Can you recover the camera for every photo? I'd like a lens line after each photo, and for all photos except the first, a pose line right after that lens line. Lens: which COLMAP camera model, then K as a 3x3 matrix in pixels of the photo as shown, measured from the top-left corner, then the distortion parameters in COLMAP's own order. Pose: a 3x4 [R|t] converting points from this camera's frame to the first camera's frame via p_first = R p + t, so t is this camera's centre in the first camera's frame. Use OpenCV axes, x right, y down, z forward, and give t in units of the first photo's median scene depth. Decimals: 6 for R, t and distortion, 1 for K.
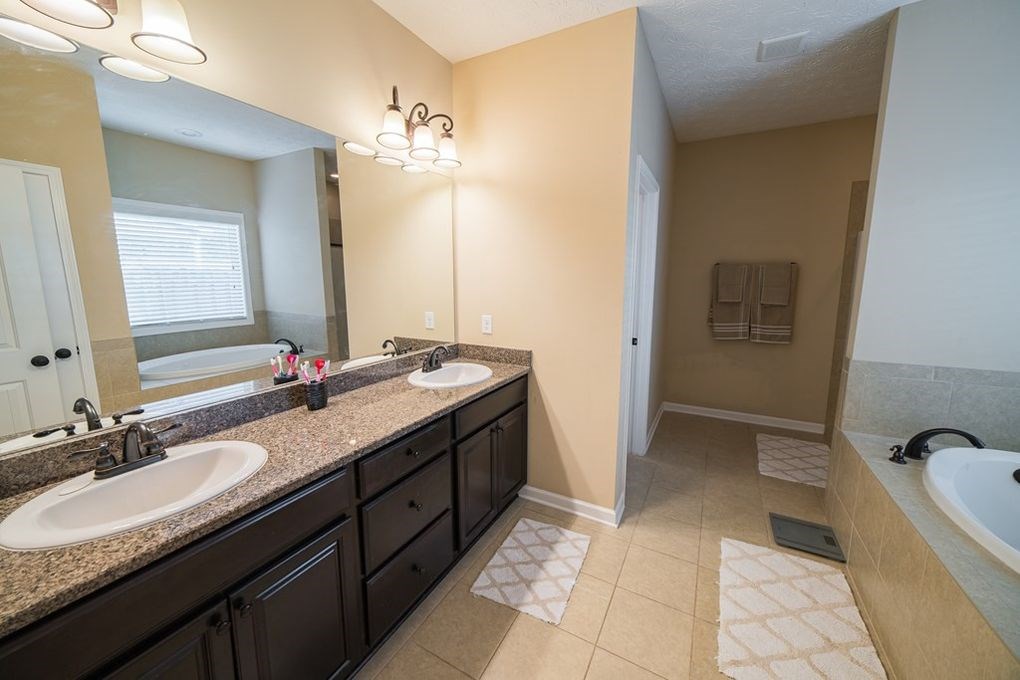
lens RADIAL K [[385.0, 0, 511.9], [0, 385.0, 334.5], [0, 0, 1]] dist [-0.001878, 0.000323]
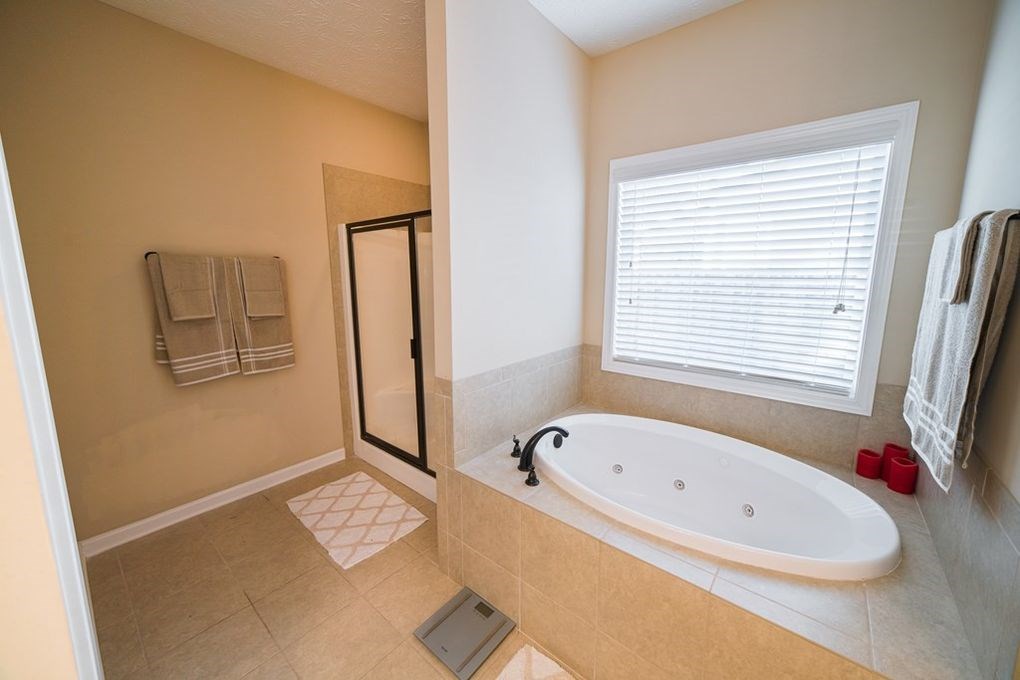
lens RADIAL K [[385.0, 0, 517.0], [0, 385.0, 334.9], [0, 0, 1]] dist [-0.001878, 0.000323]
pose [[0.201885, -0.146561, 0.968381, 0.096649], [0.147014, 0.982073, 0.117984, -0.063111], [-0.968313, 0.118546, 0.219812, 0.426589]]
